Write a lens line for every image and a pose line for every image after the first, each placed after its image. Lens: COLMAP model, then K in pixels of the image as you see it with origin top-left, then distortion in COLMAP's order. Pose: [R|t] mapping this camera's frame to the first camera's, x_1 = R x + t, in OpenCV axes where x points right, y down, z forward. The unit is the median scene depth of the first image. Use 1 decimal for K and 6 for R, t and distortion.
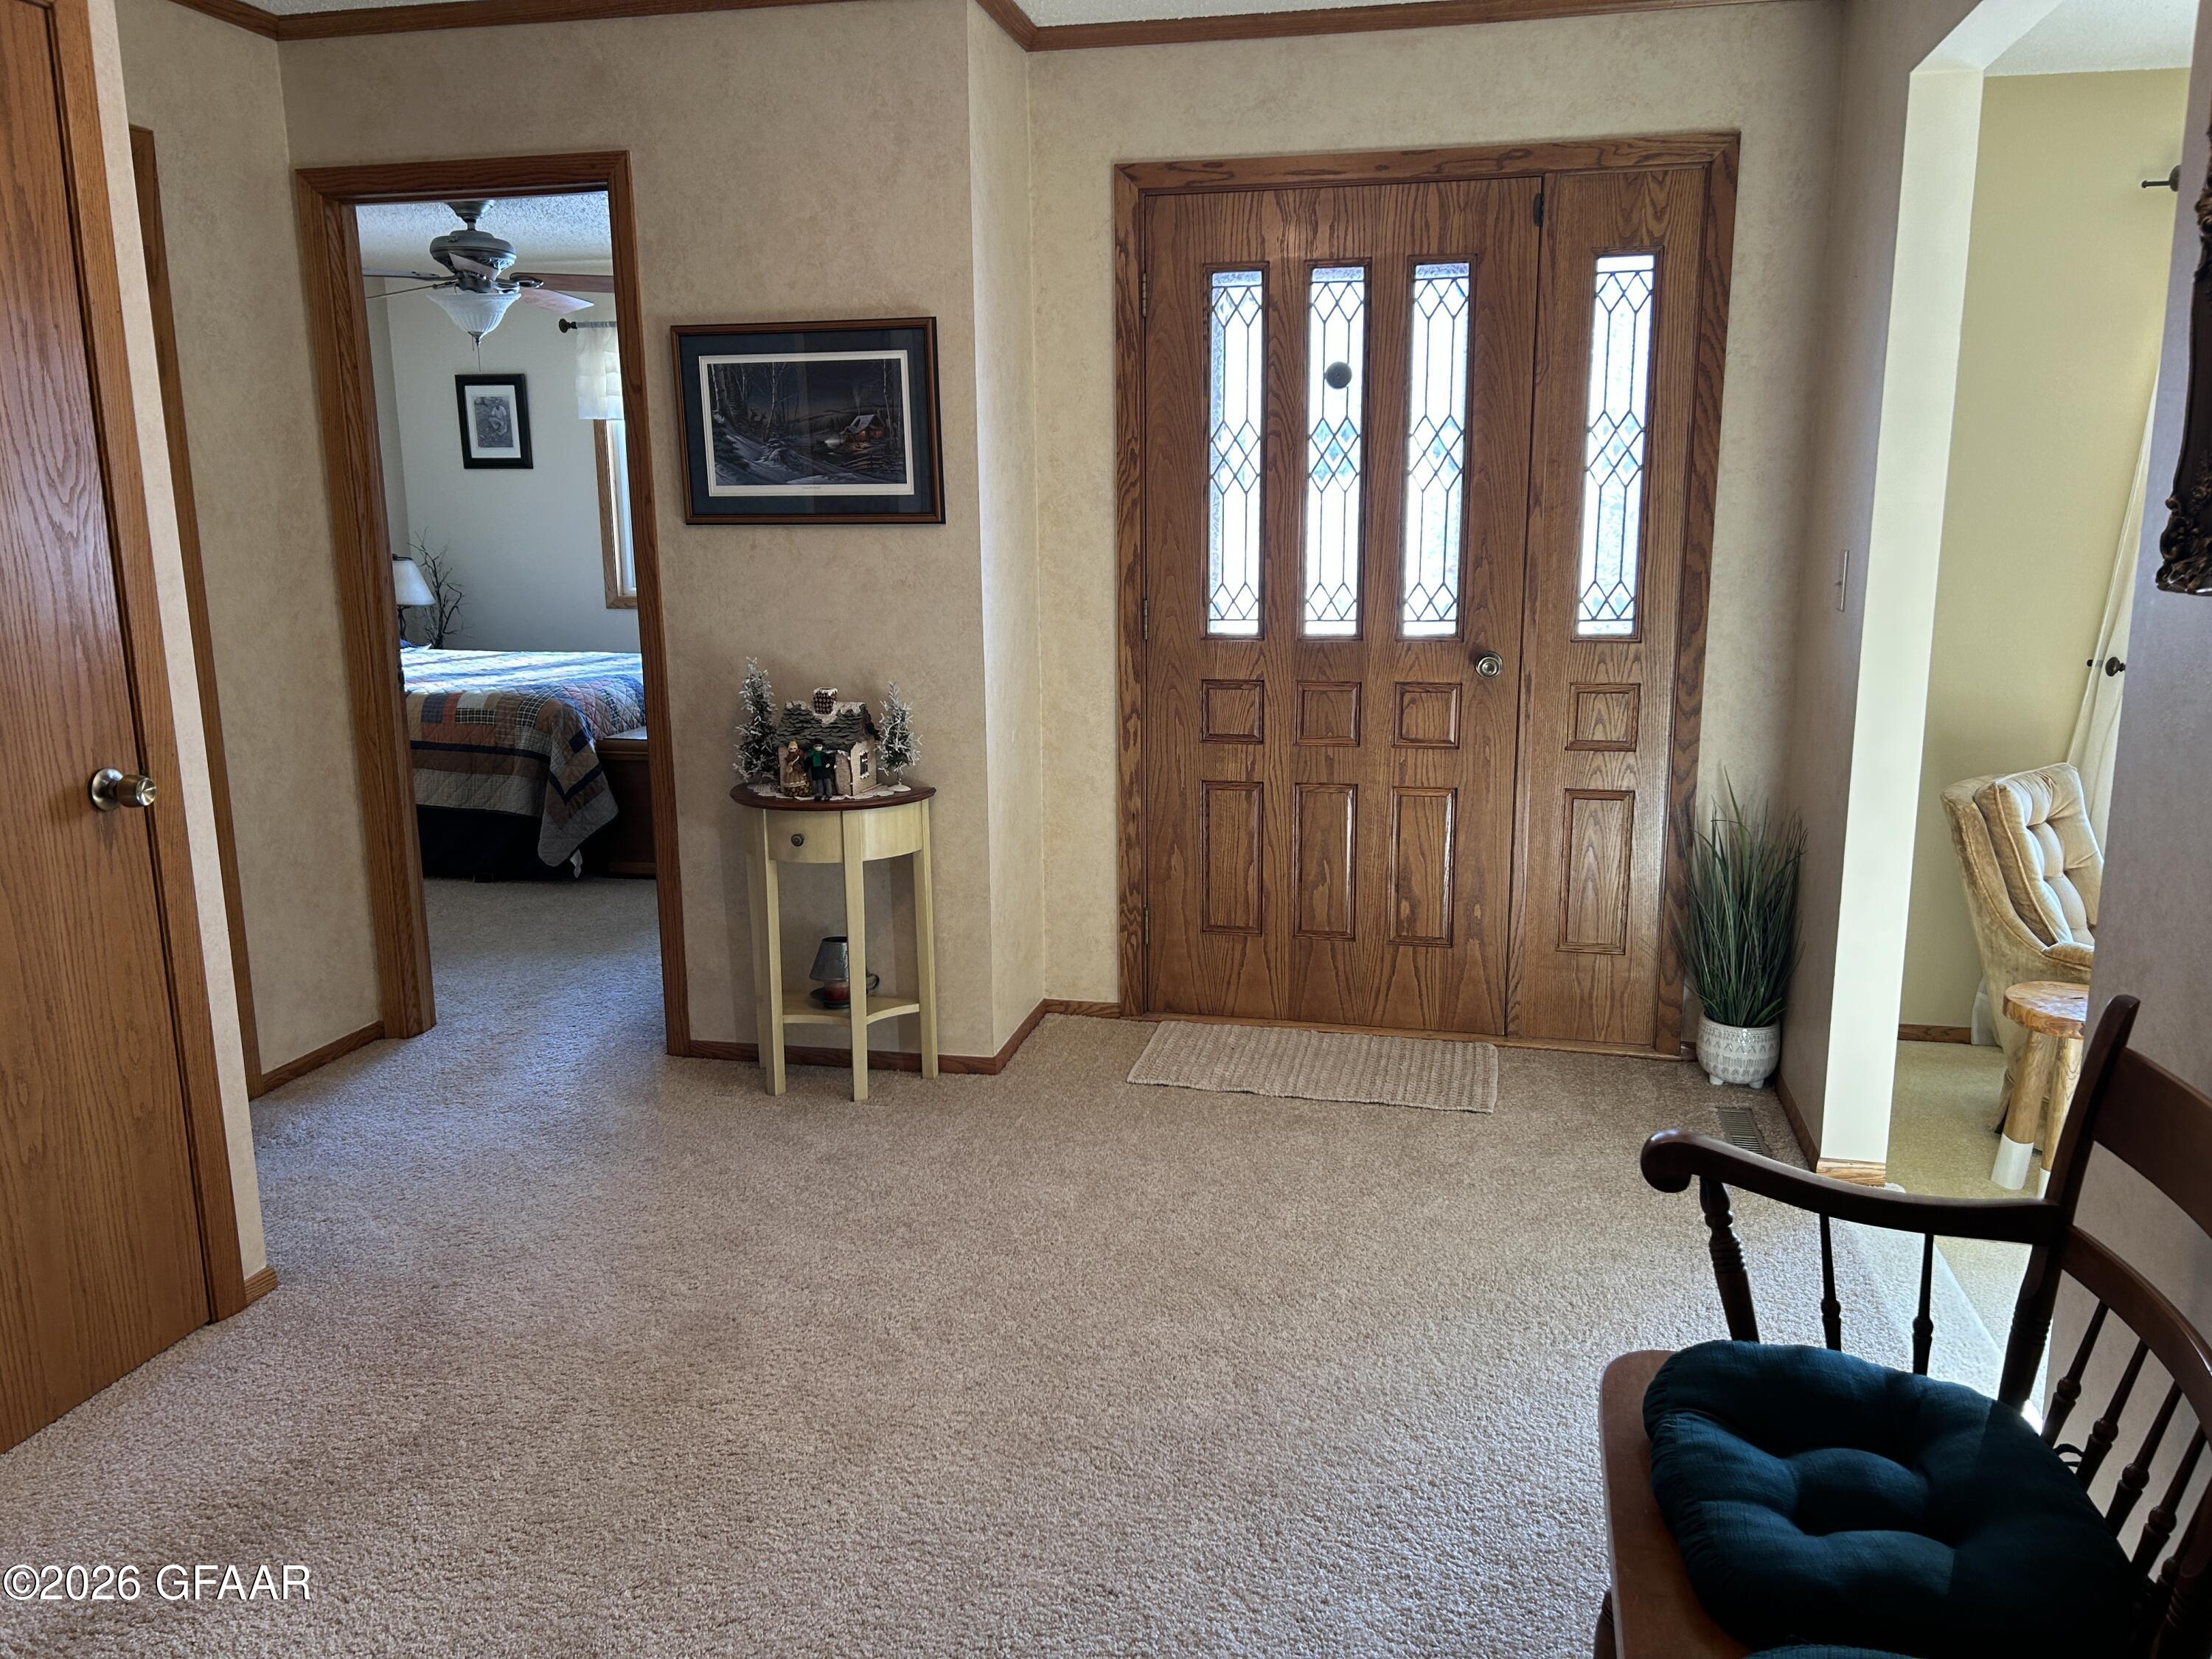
lens RADIAL K [[1657.8, 0, 1116.6], [0, 1657.8, 826.0], [0, 0, 1]] dist [0.058121, -0.041889]
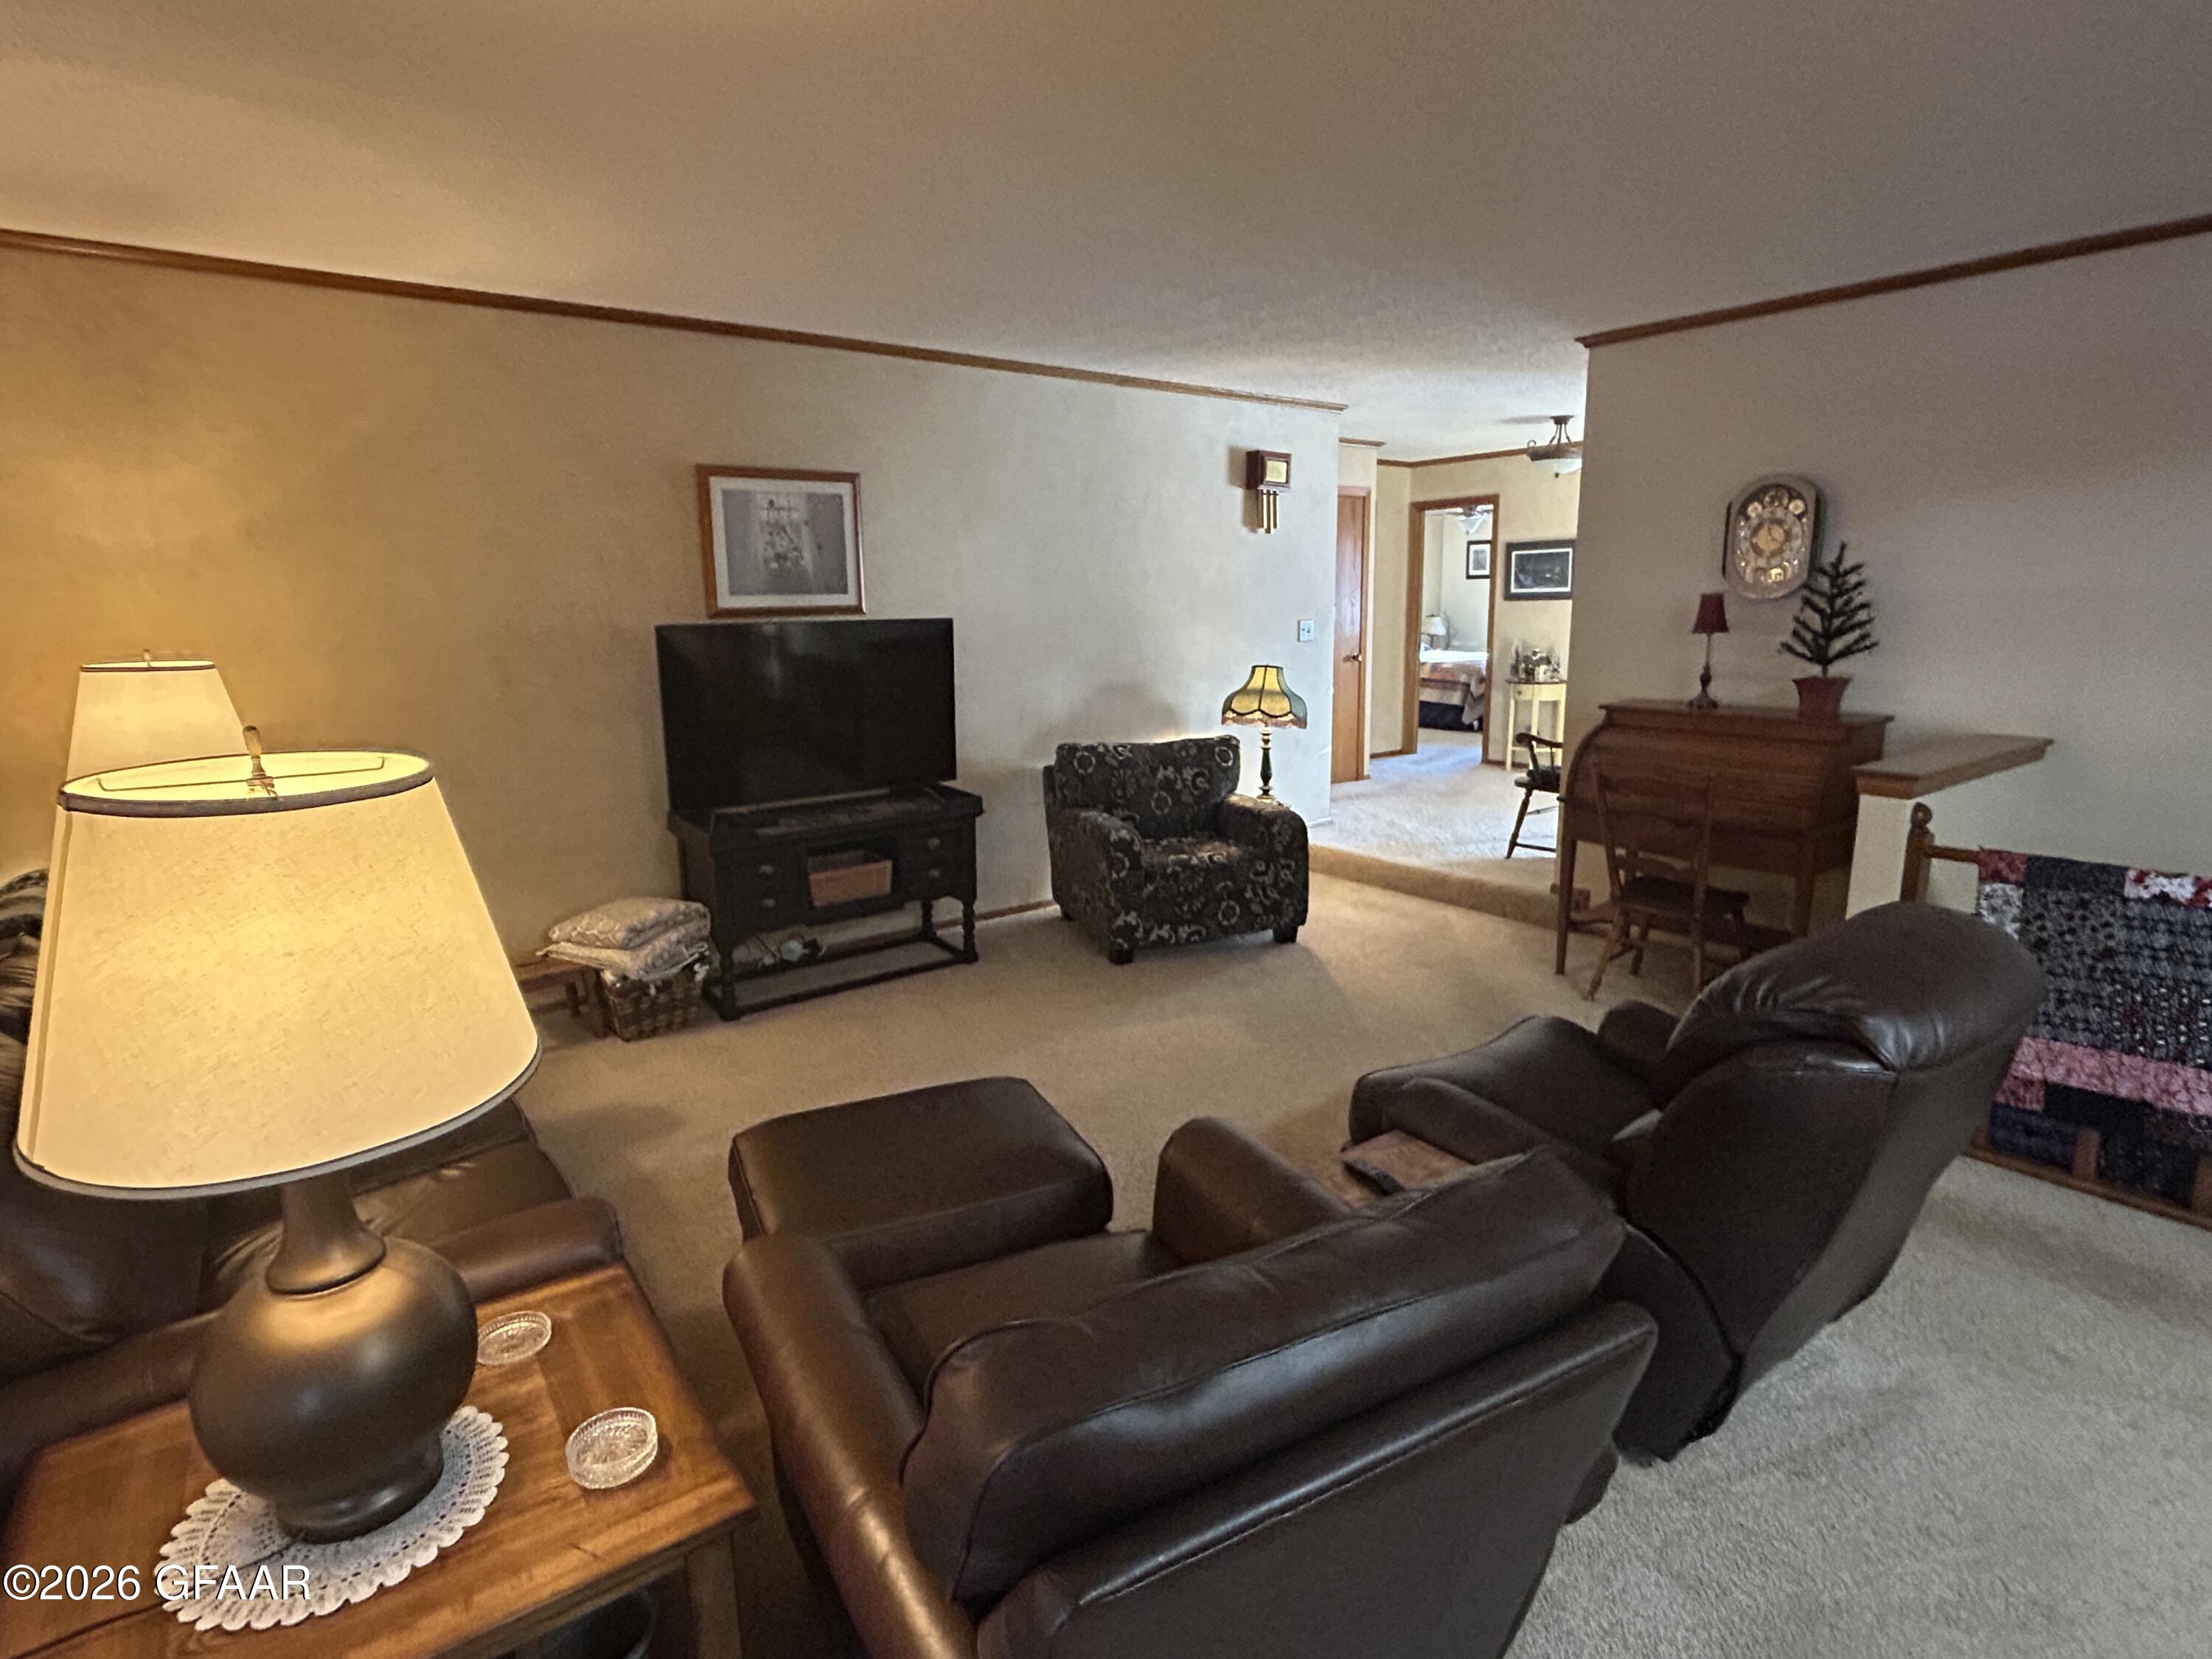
lens RADIAL K [[1128.4, 0, 1065.0], [0, 1128.4, 821.8], [0, 0, 1]] dist [-0.008787, 0.006251]
pose [[0.743260, 0.121864, -0.657810, 0.603926], [-0.113617, 0.991979, 0.055395, 0.225537], [0.659284, 0.033566, 0.751144, -1.217961]]
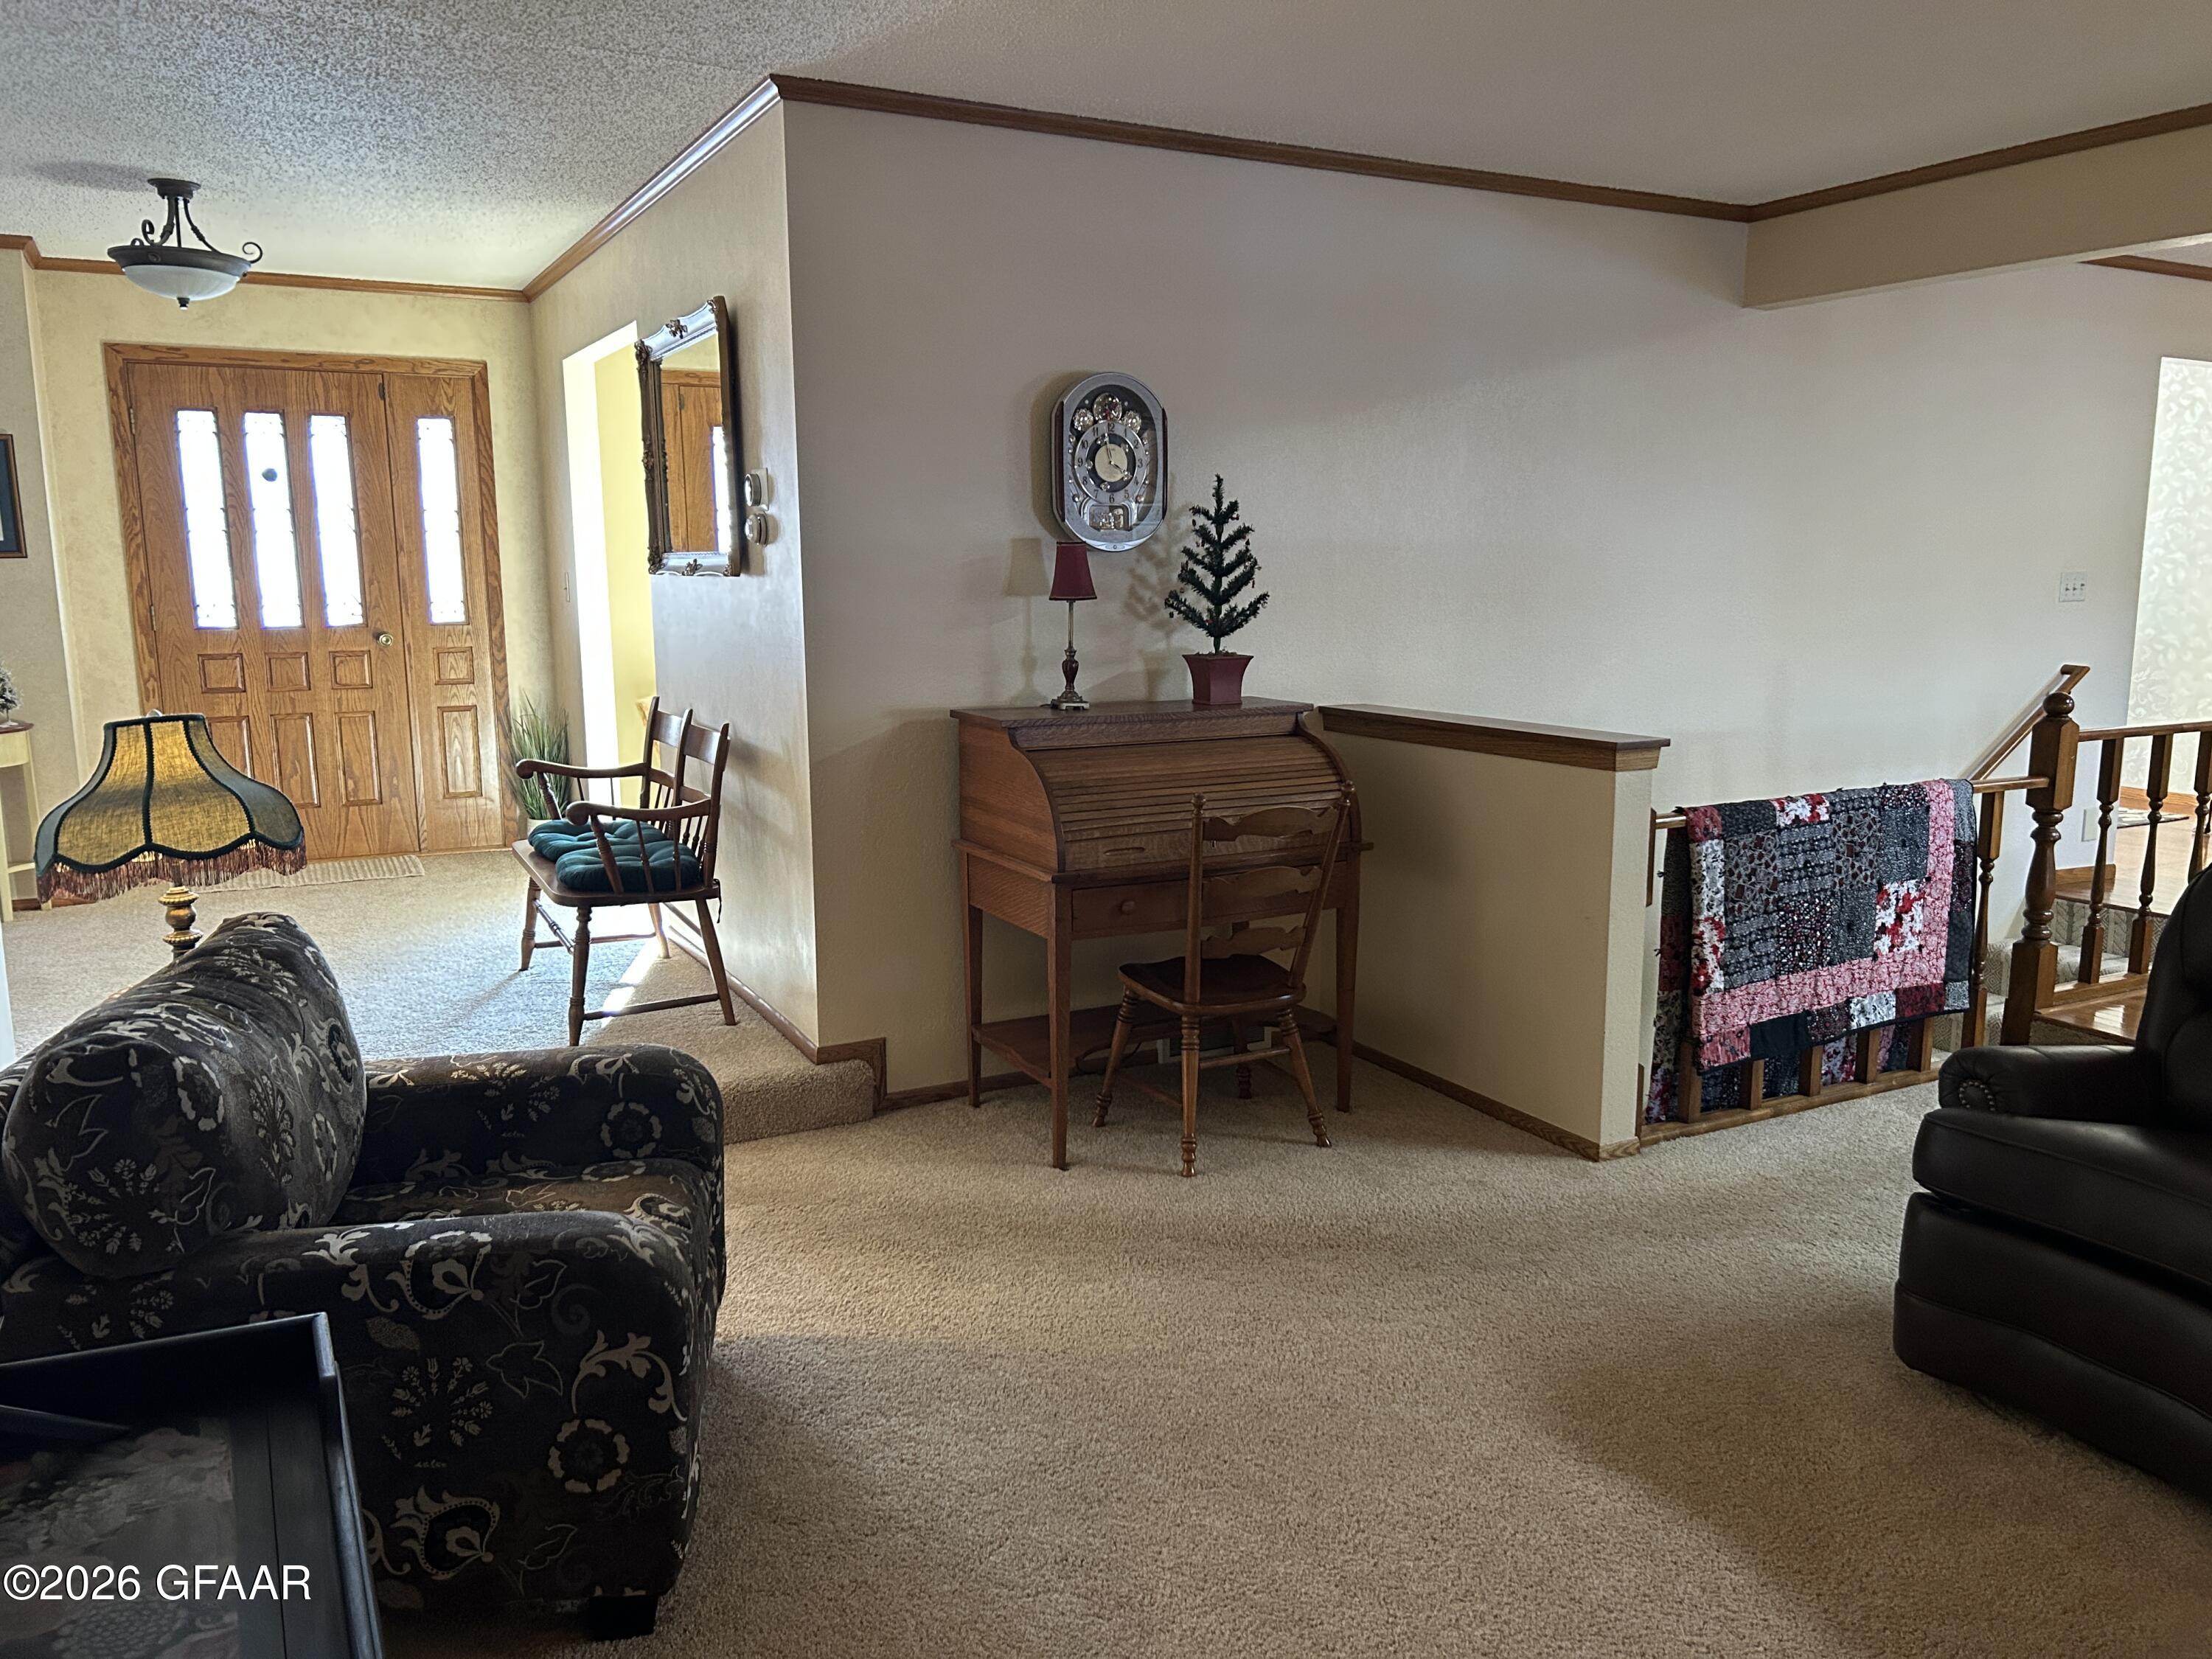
lens RADIAL K [[1657.8, 0, 1097.7], [0, 1657.8, 836.8], [0, 0, 1]] dist [0.058121, -0.041889]
pose [[0.766722, -0.106202, 0.633133, -0.341365], [0.122630, 0.992290, 0.017942, 0.170635], [-0.630158, 0.063885, 0.773835, -0.837300]]
